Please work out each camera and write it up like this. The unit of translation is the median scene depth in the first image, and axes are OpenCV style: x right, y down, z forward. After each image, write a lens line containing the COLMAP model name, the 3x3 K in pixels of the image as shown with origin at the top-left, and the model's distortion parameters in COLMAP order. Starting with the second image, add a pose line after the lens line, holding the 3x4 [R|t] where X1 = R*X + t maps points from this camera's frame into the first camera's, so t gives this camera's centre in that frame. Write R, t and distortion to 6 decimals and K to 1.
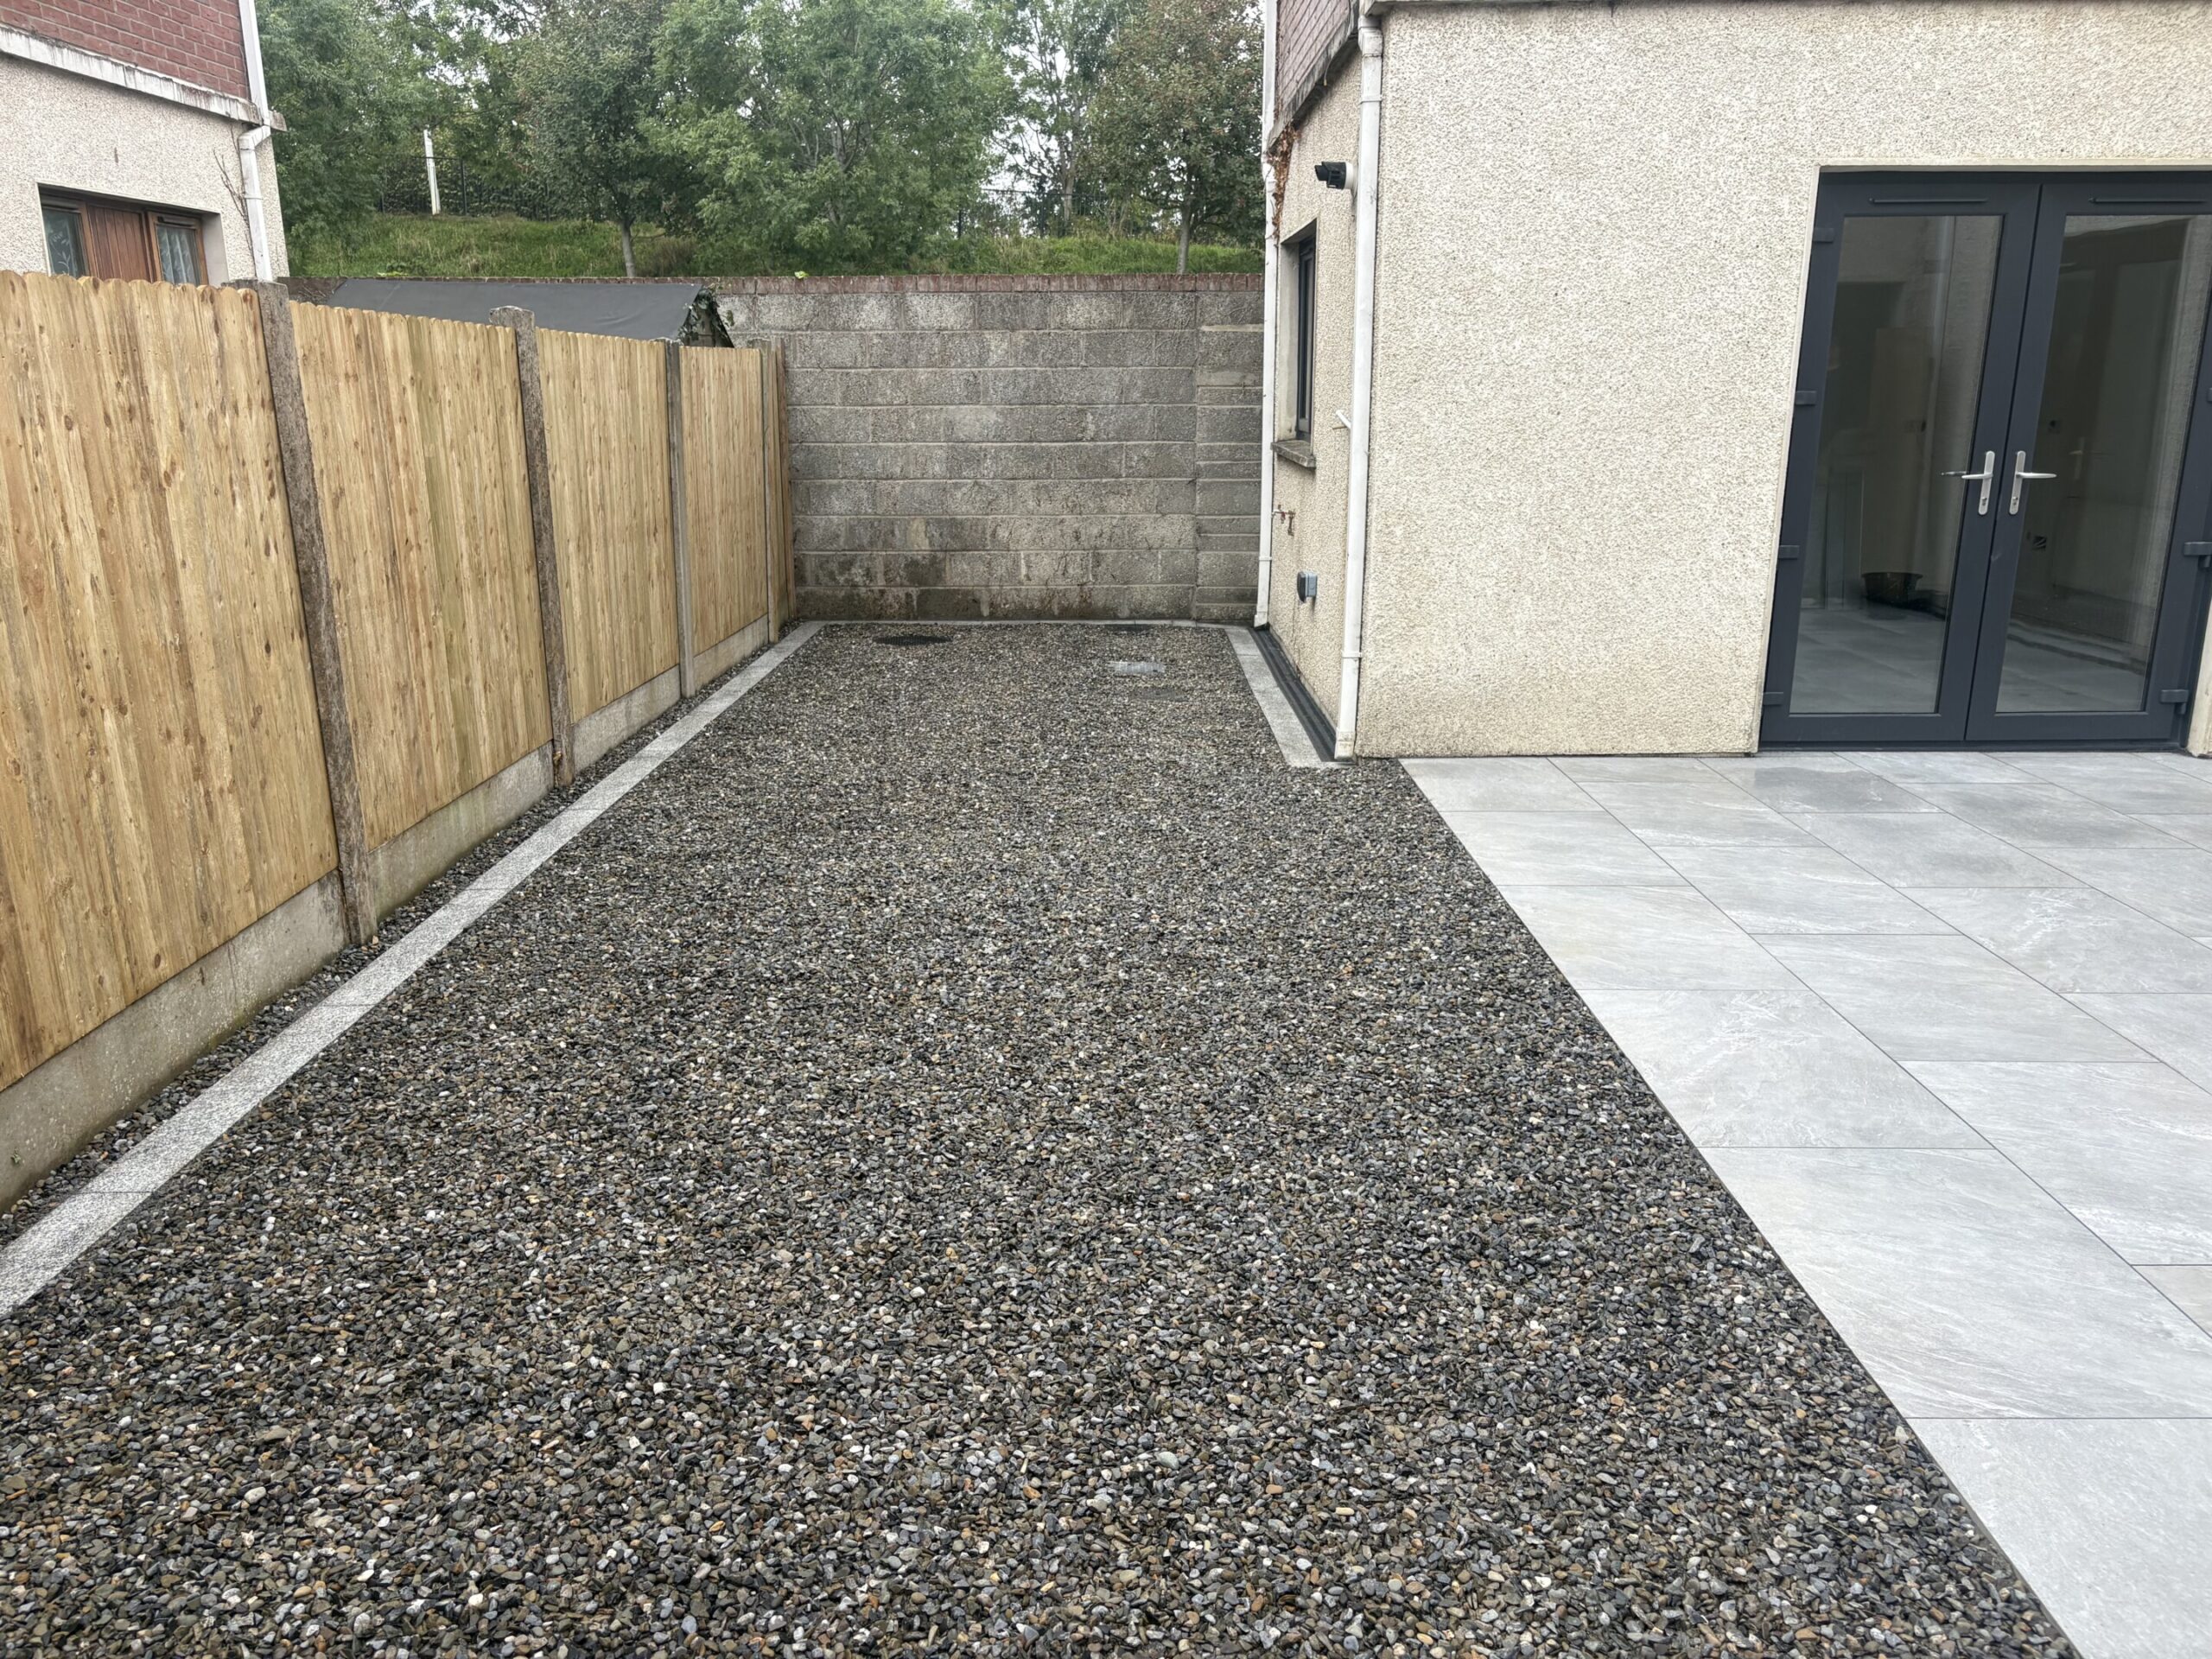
lens RADIAL K [[1681.8, 0, 1098.8], [0, 1681.8, 830.3], [0, 0, 1]] dist [0.035074, -0.028483]
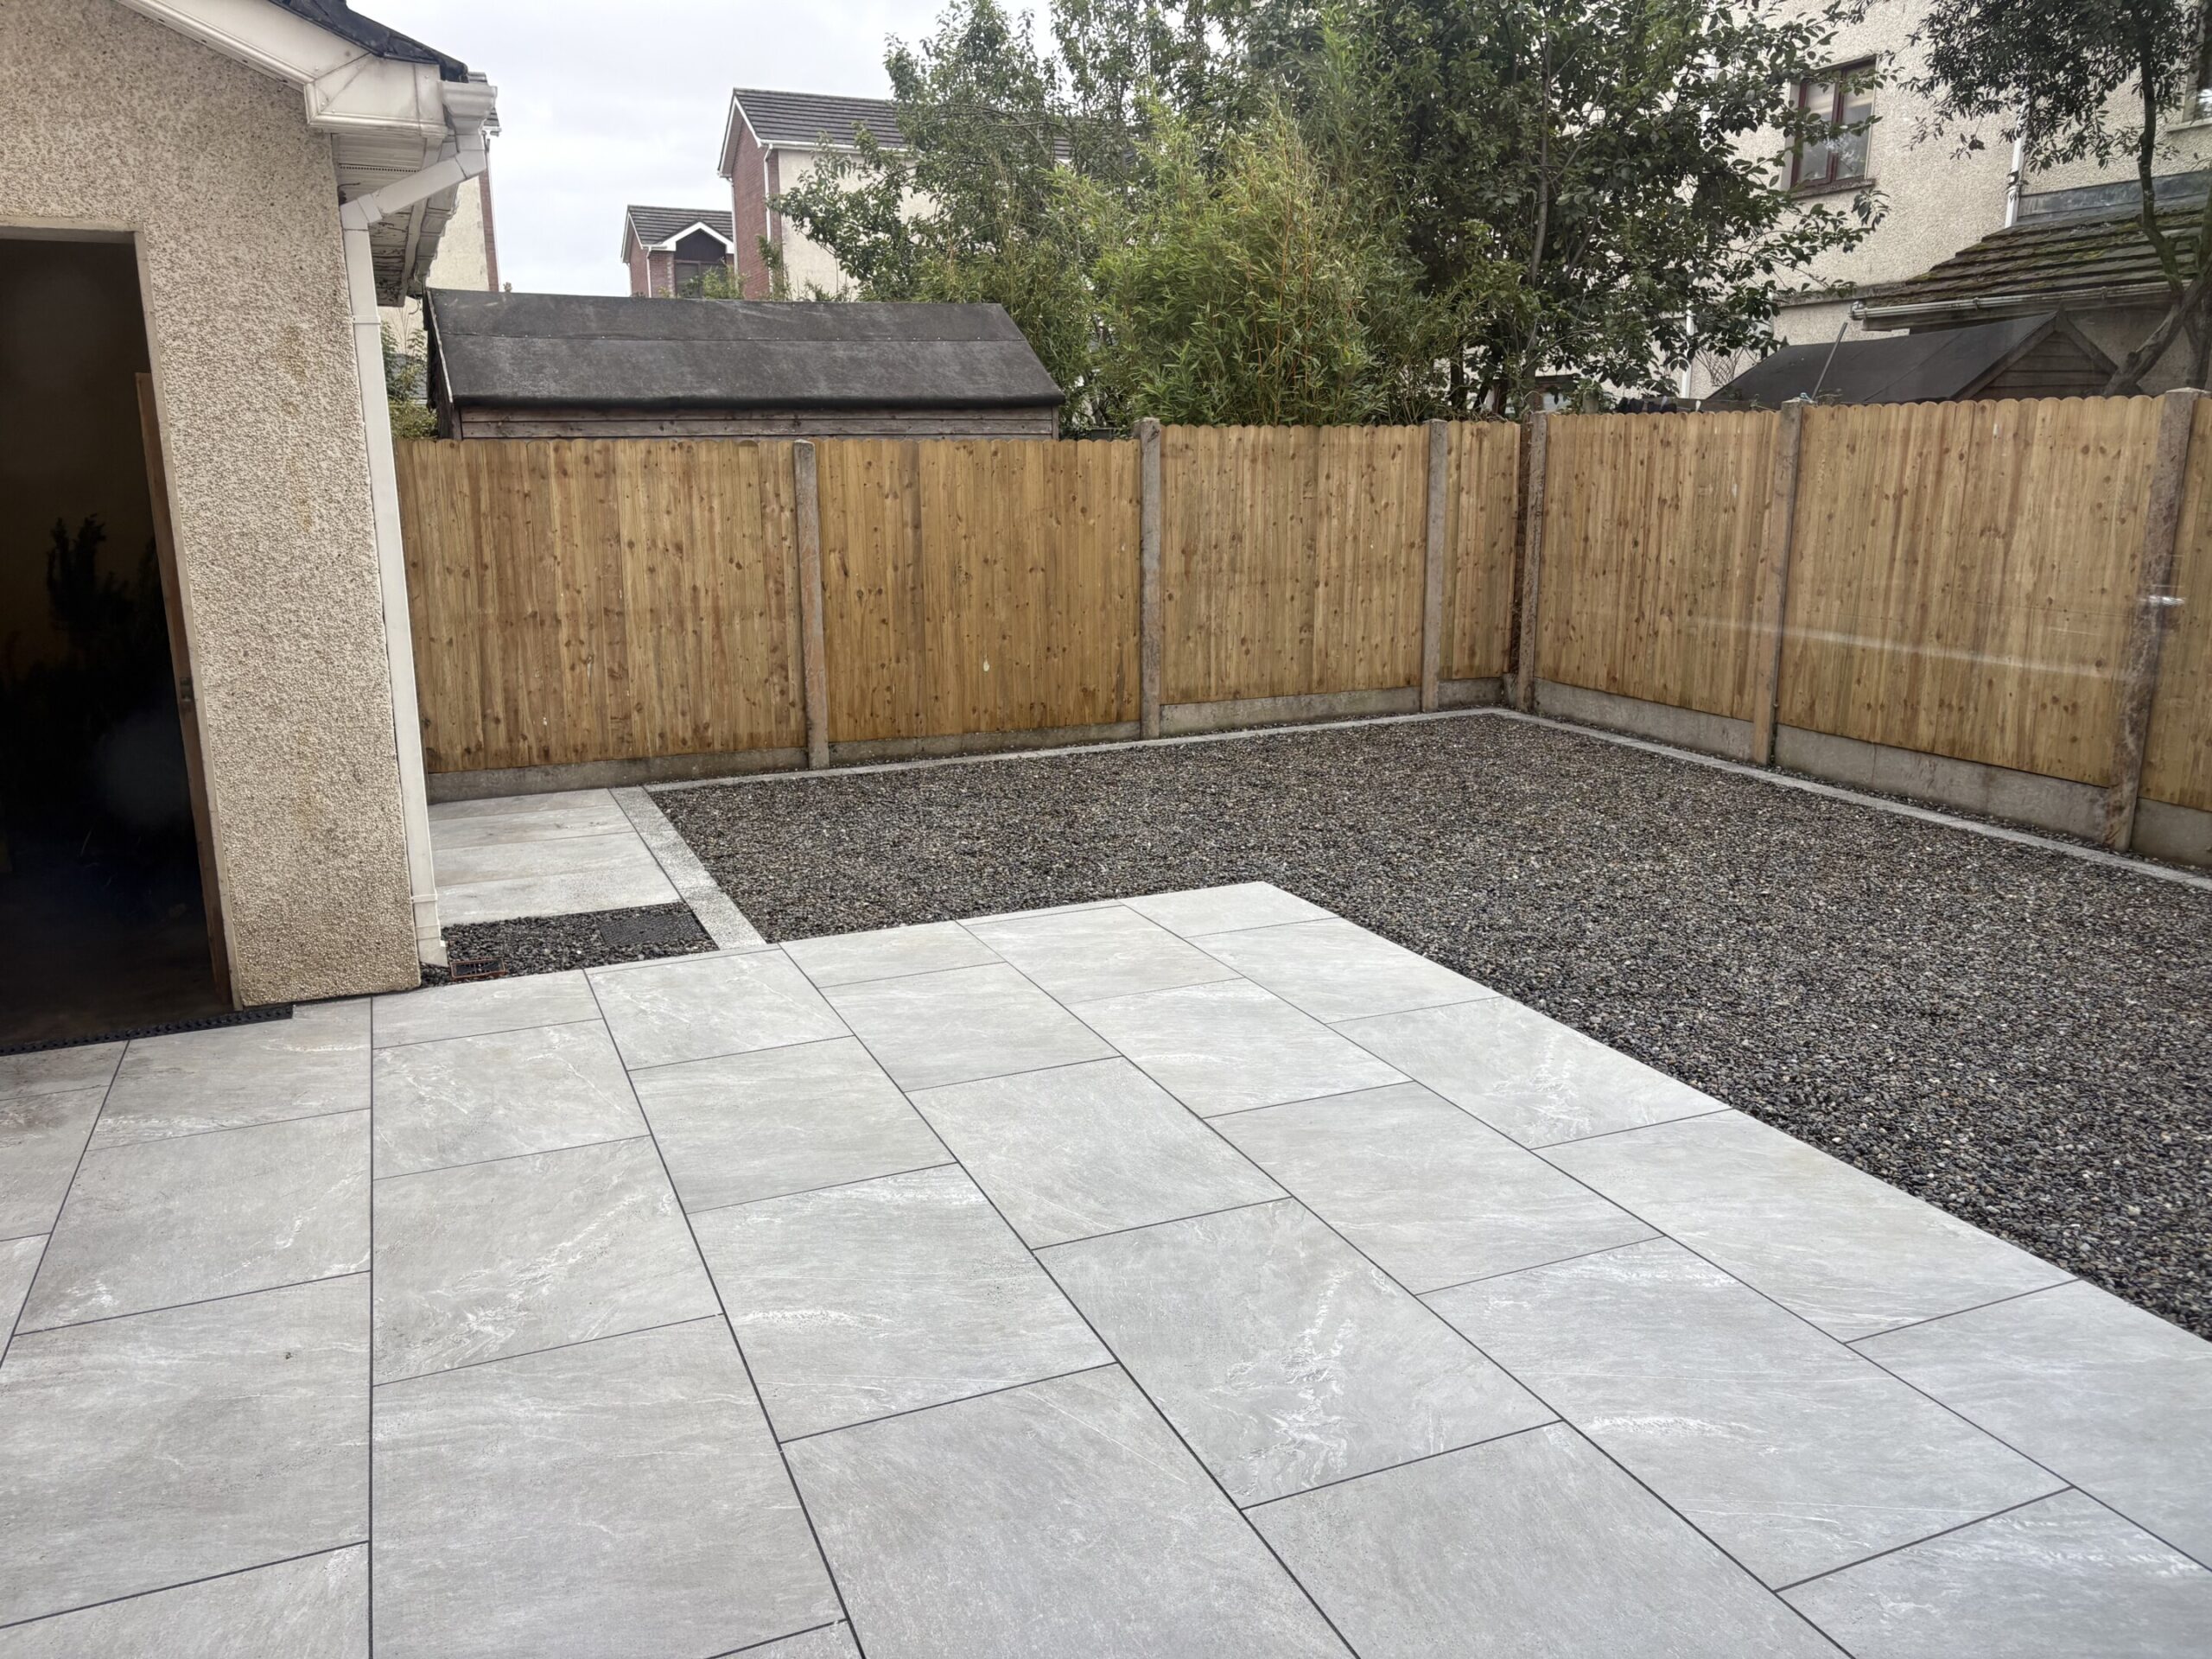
lens RADIAL K [[1681.8, 0, 1098.8], [0, 1681.8, 830.3], [0, 0, 1]] dist [0.035074, -0.028483]
pose [[-0.919604, 0.094004, -0.381435, 1.123077], [-0.097588, 0.885850, 0.453592, -0.515201], [0.380534, 0.454349, -0.805457, 1.827232]]
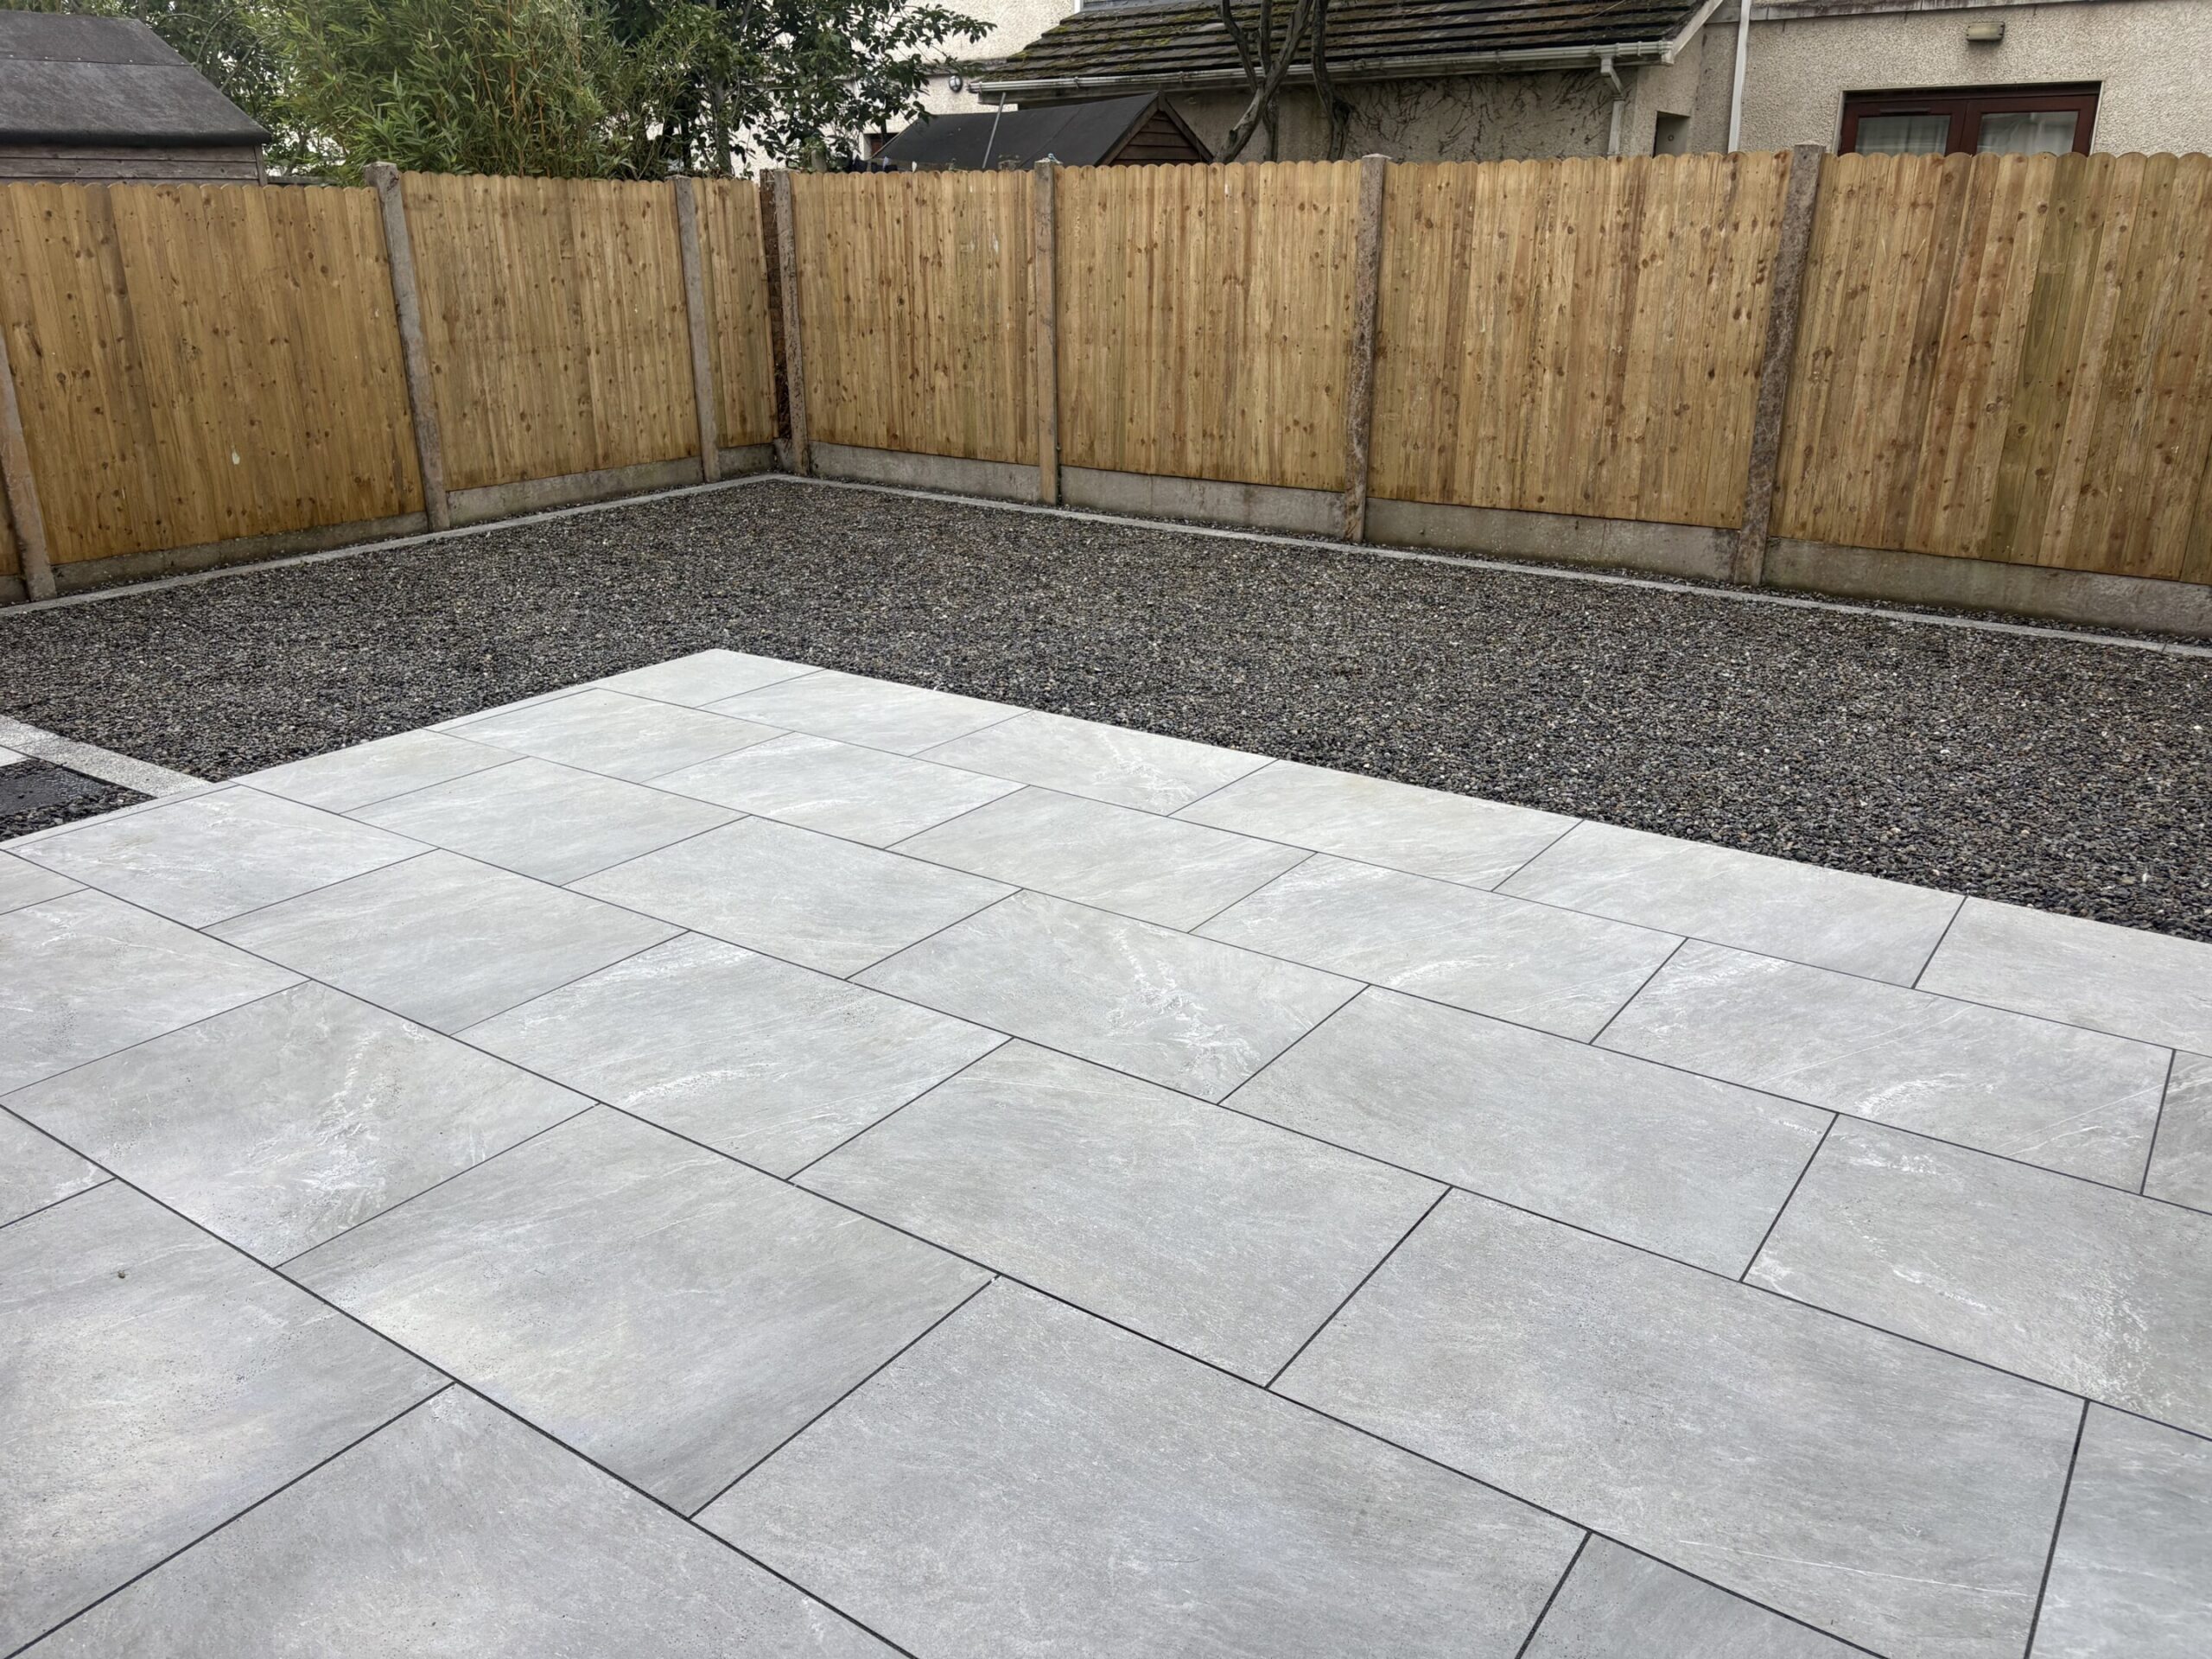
lens RADIAL K [[1682.2, 0, 1127.3], [0, 1682.2, 819.8], [0, 0, 1]] dist [0.044066, -0.032724]
pose [[-0.566223, 0.278938, -0.775619, 1.449859], [-0.216150, 0.857816, 0.466295, -0.444608], [0.795406, 0.431677, -0.425423, 1.666522]]
